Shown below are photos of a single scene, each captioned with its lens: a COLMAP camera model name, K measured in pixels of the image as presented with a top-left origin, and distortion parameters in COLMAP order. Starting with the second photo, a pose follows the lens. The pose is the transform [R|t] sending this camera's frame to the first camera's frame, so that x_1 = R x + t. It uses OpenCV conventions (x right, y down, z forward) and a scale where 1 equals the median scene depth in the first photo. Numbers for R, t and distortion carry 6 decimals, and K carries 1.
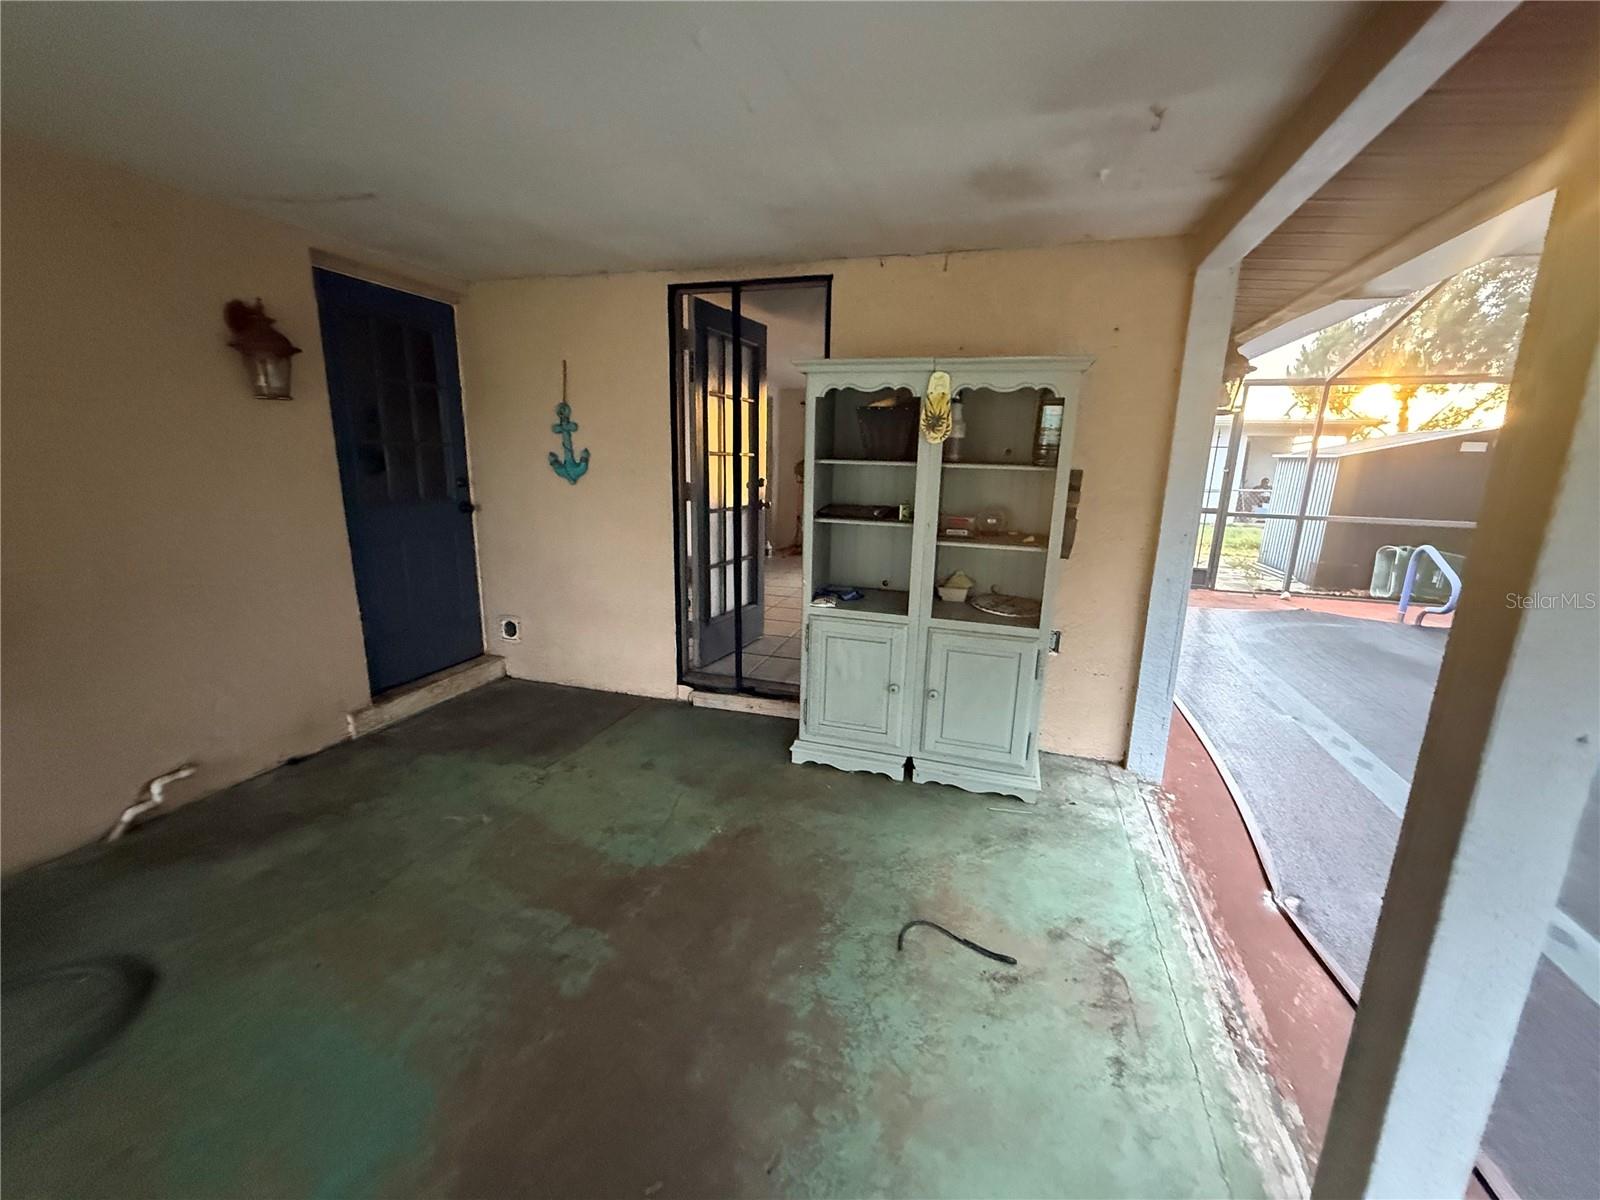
lens RADIAL K [[636.7, 0, 803.5], [0, 636.7, 606.3], [0, 0, 1]] dist [0.000678, 0.000048]
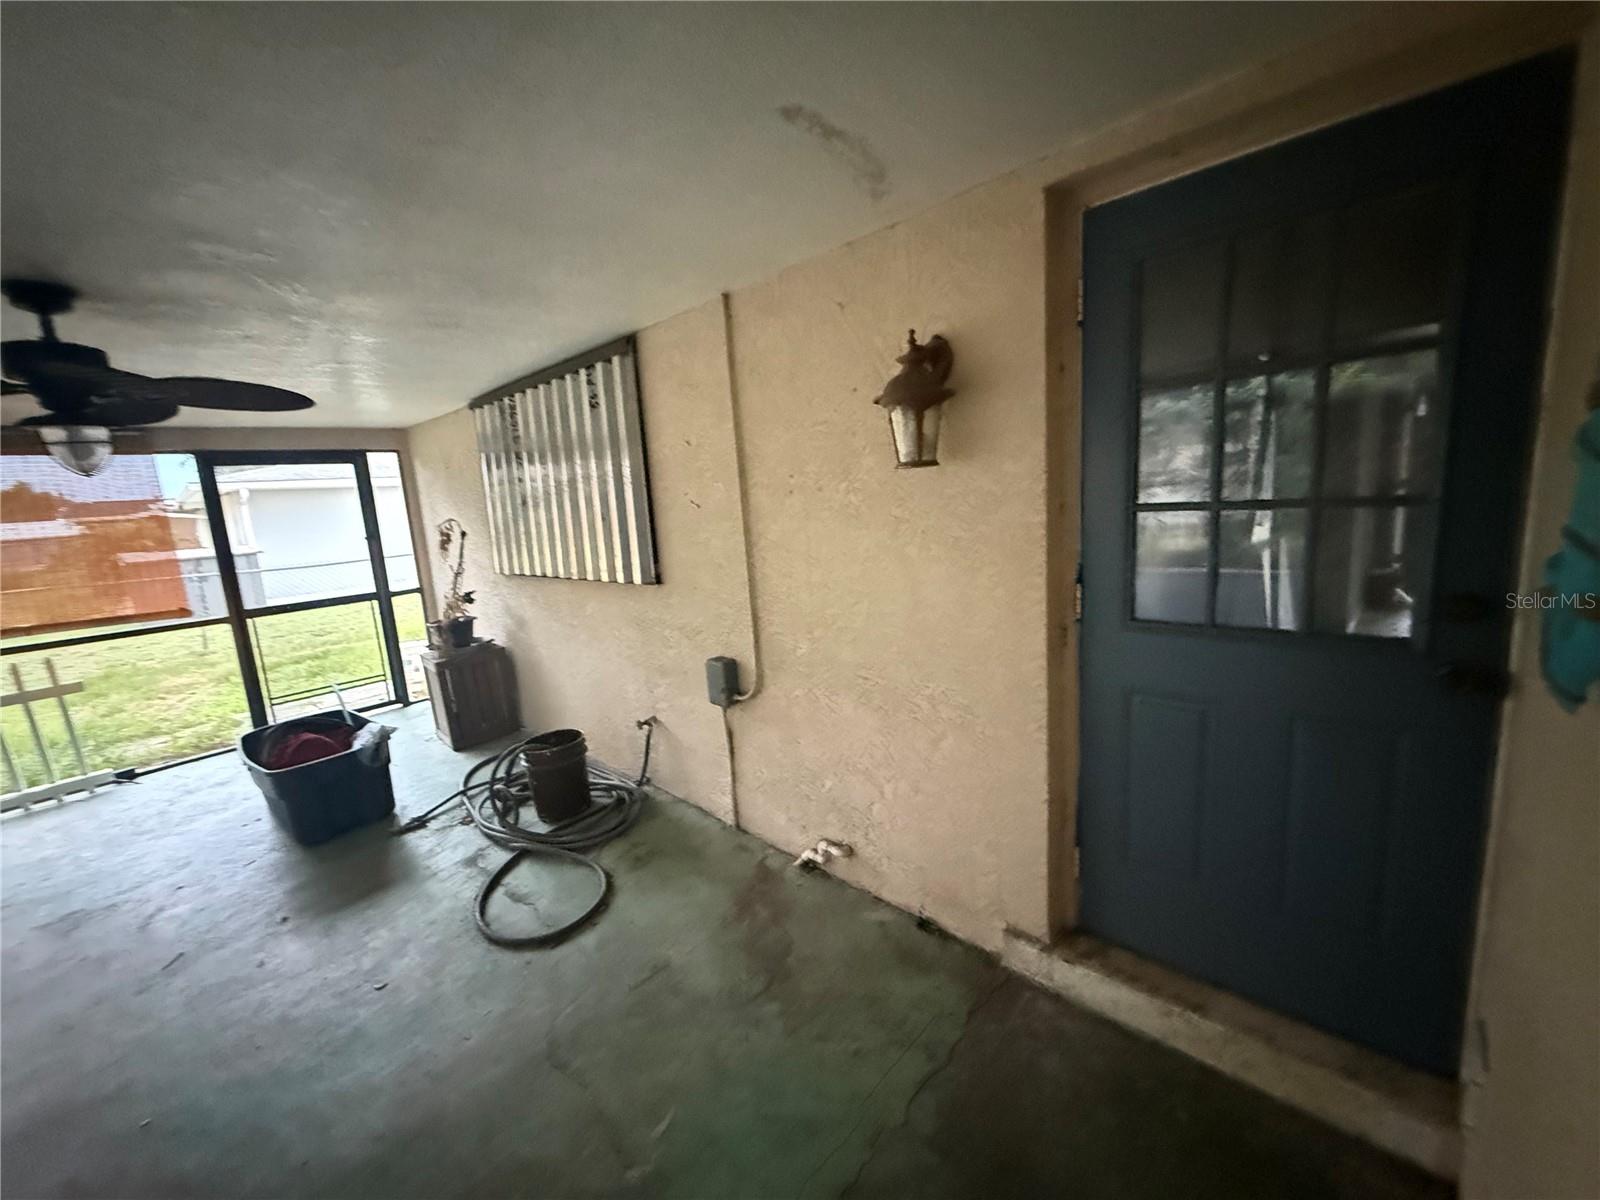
lens RADIAL K [[636.7, 0, 795.9], [0, 636.7, 596.9], [0, 0, 1]] dist [0.000678, 0.000048]
pose [[-0.438808, 0.147123, -0.886455, -0.089566], [-0.147389, 0.961360, 0.232515, -0.276361], [0.886411, 0.232683, -0.400168, 0.995332]]
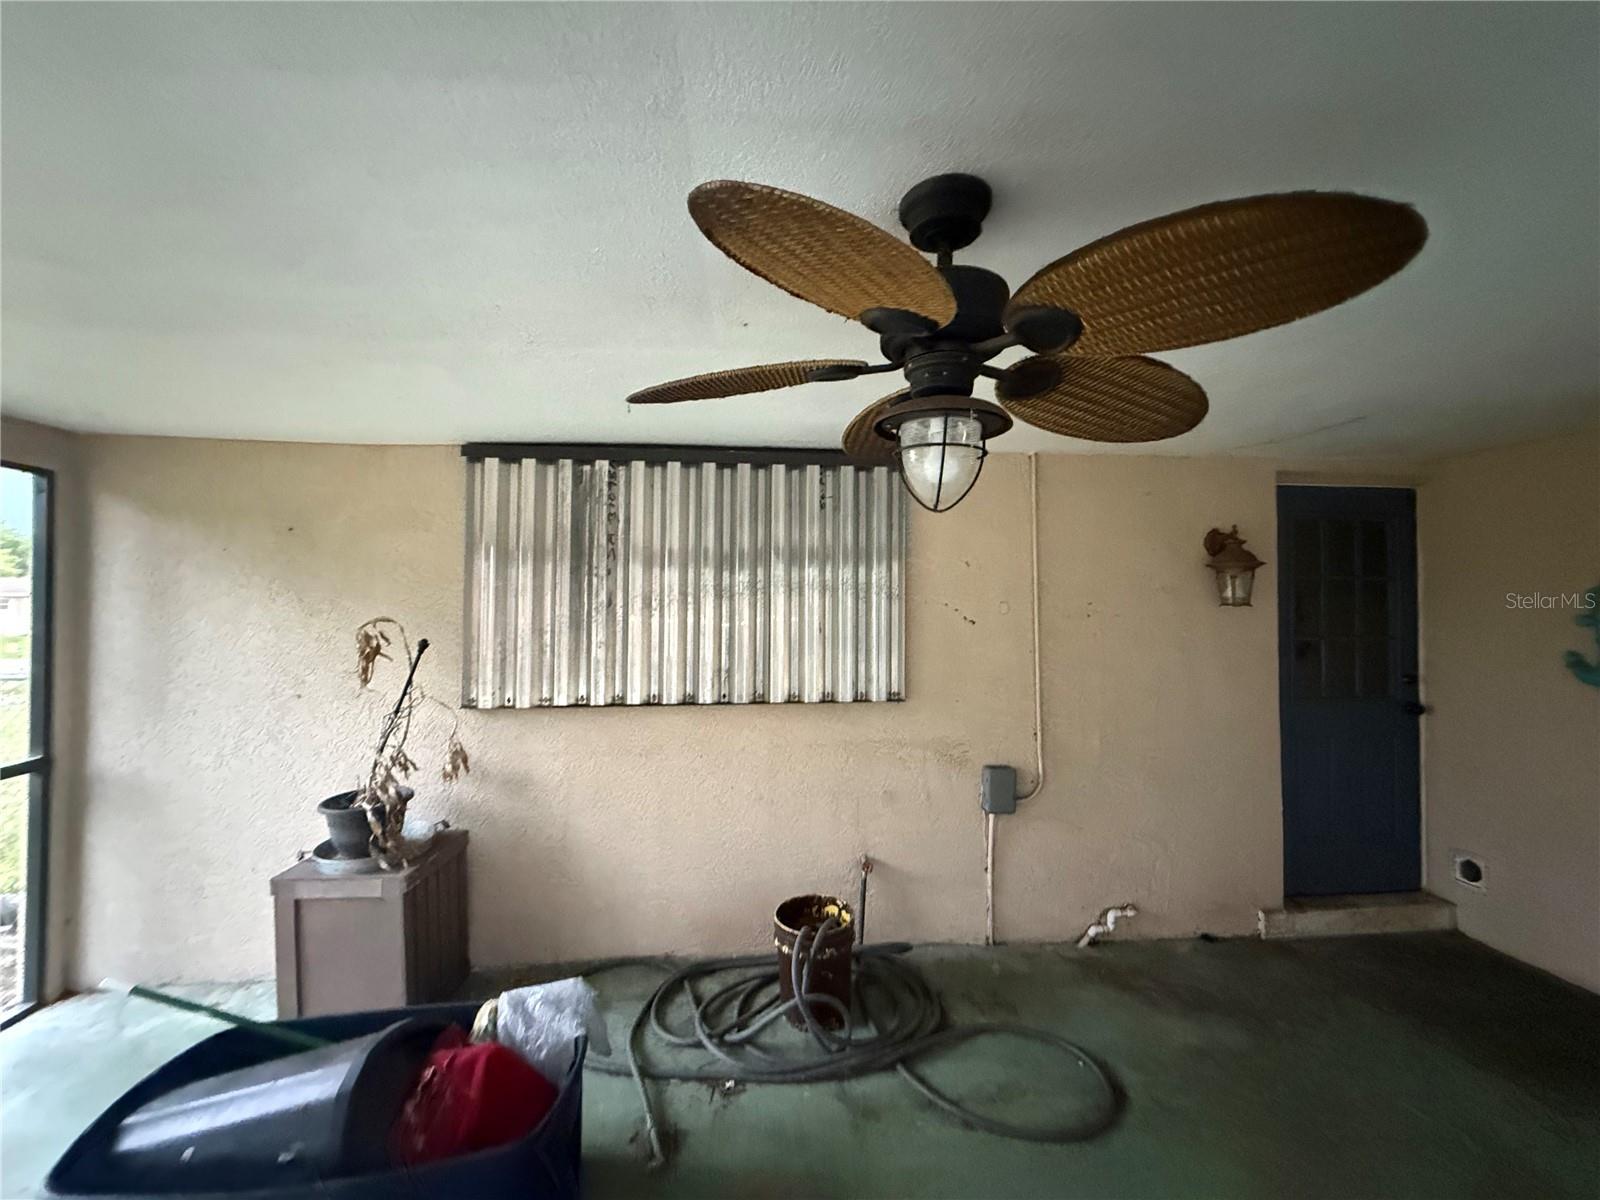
lens RADIAL K [[636.7, 0, 797.9], [0, 636.7, 600.7], [0, 0, 1]] dist [0.000678, 0.000048]
pose [[0.380652, -0.034978, -0.924057, -0.060237], [-0.202114, 0.971976, -0.120050, -0.032598], [0.902360, 0.232462, 0.362915, -0.113598]]
